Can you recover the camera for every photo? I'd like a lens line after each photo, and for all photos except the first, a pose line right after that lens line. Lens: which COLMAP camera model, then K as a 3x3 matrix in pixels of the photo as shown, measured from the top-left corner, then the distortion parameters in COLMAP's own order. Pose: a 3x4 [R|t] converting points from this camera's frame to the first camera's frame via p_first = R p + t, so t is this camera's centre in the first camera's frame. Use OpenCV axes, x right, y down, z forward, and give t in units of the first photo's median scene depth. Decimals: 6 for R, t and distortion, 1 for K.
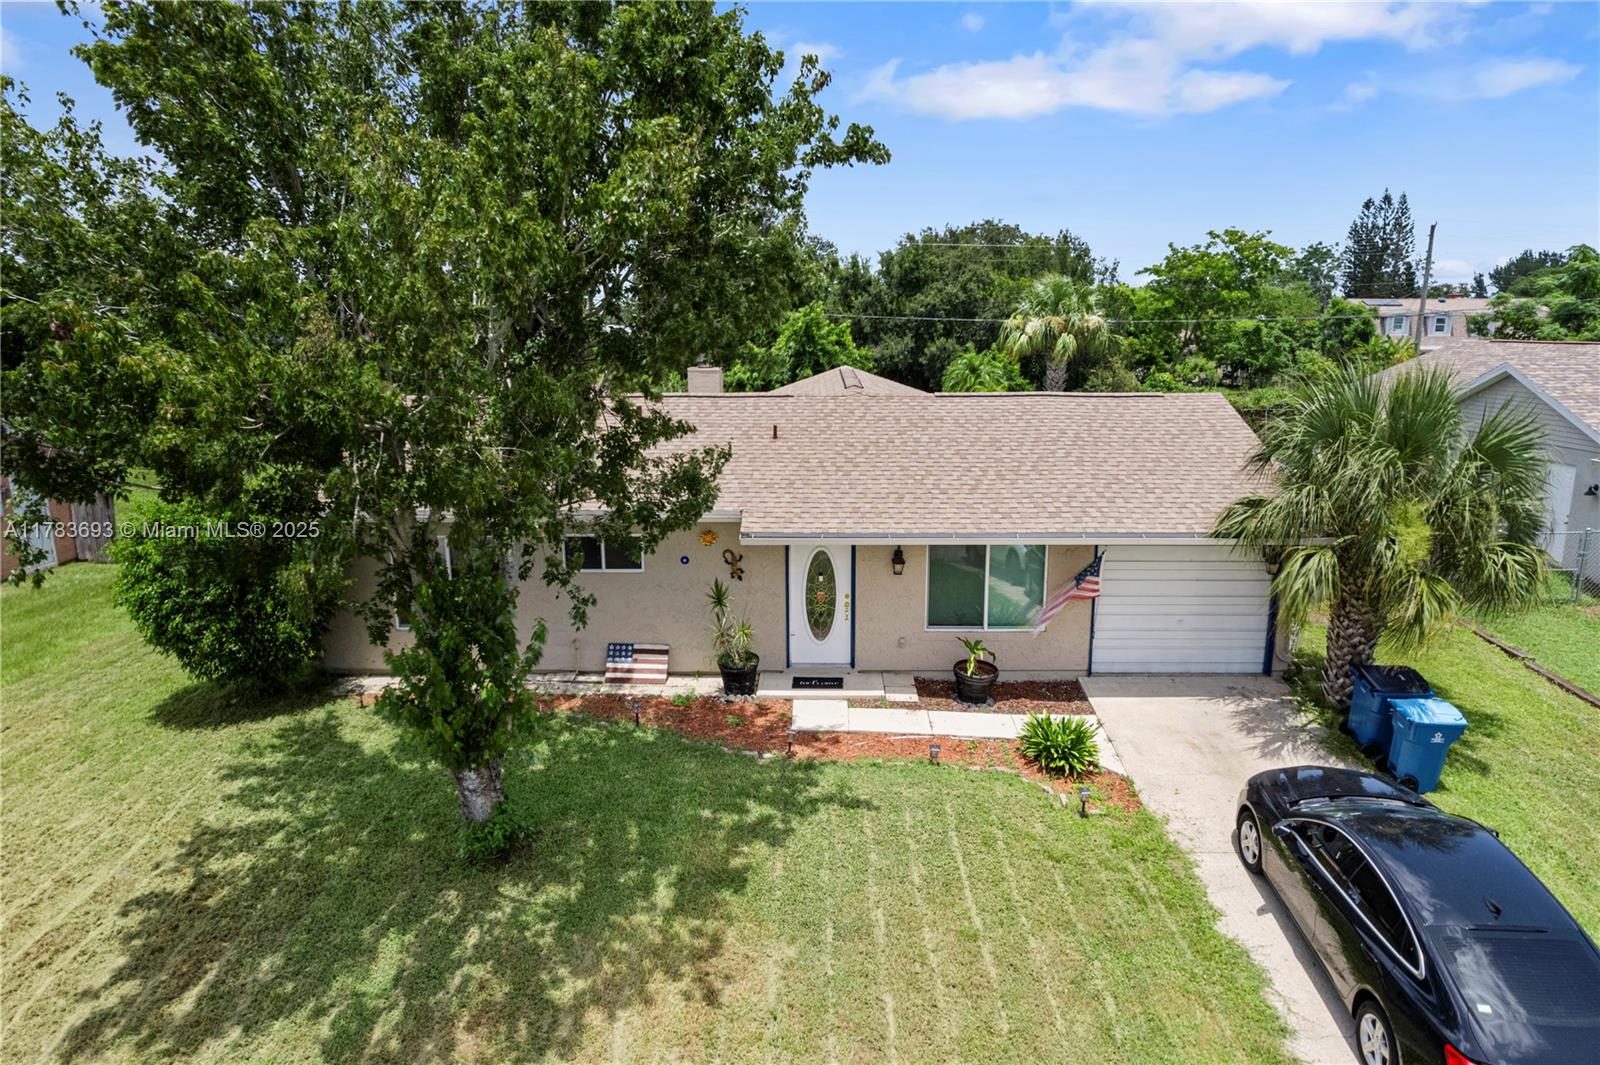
lens RADIAL K [[1051.3, 0, 803.9], [0, 1051.3, 547.1], [0, 0, 1]] dist [-0.079967, 0.079762]
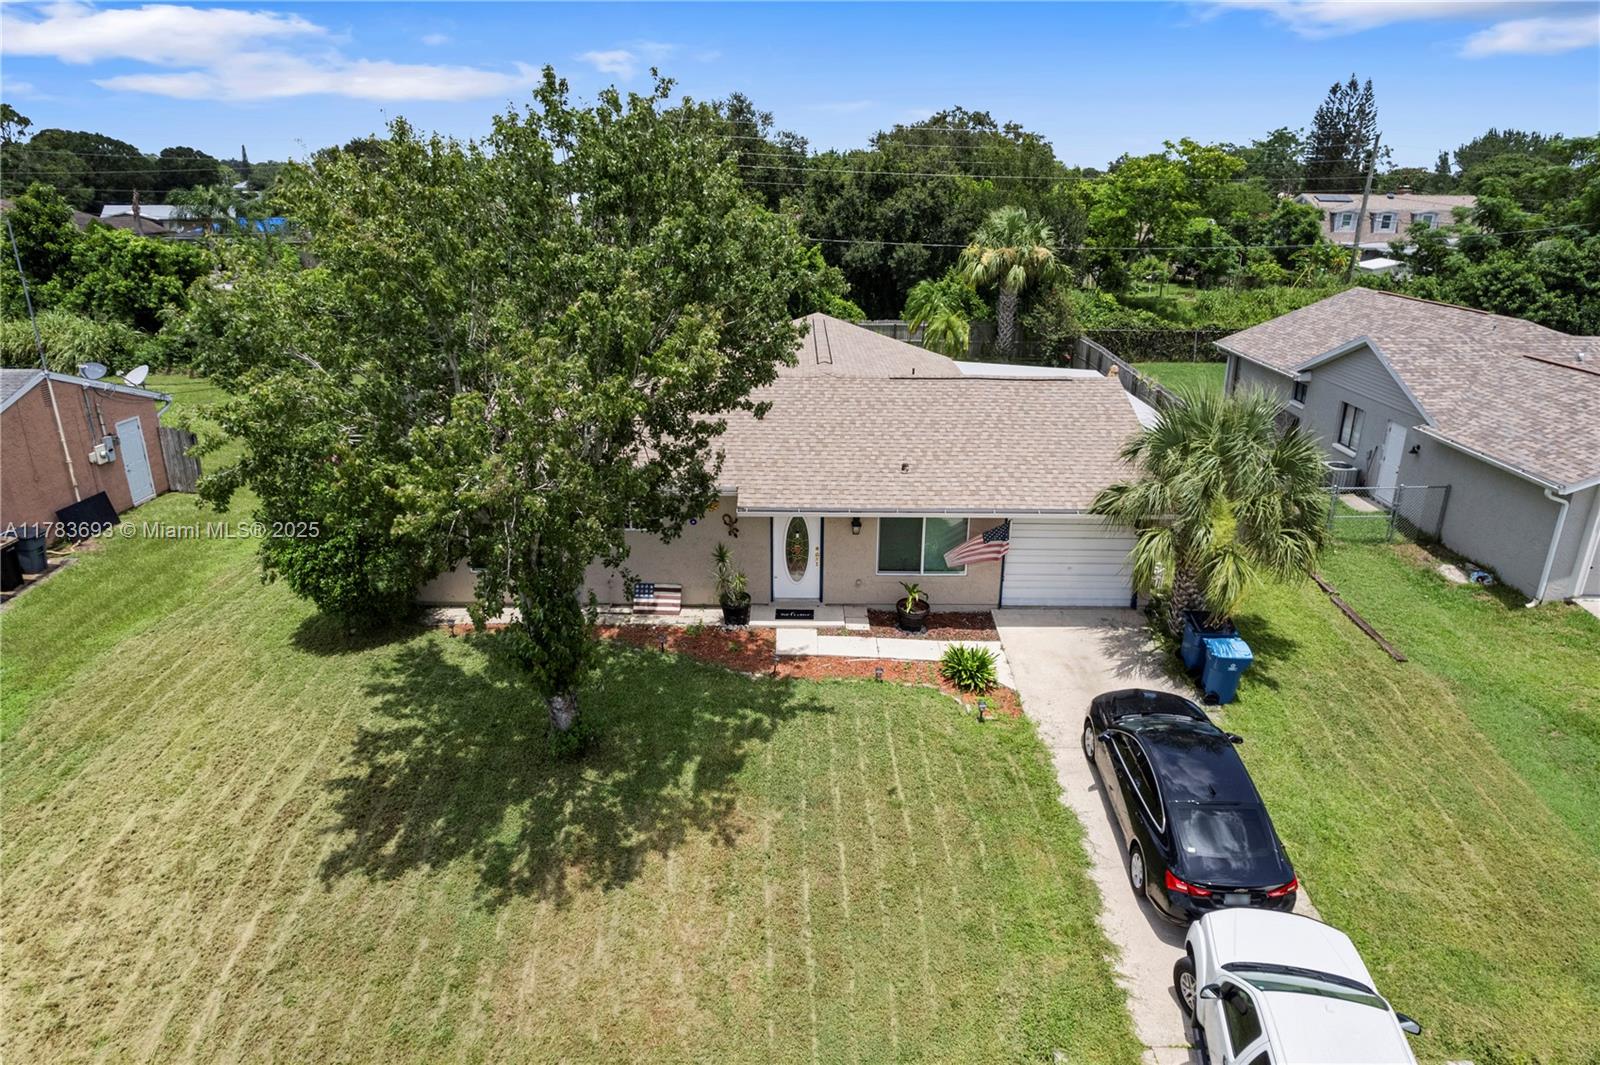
lens RADIAL K [[1035.5, 0, 805.6], [0, 1035.5, 553.2], [0, 0, 1]] dist [-0.071965, 0.067966]
pose [[0.999565, 0.003161, 0.029316, -0.012685], [-0.007321, 0.989710, 0.142898, -0.146716], [-0.028563, -0.143050, 0.989303, -0.311582]]
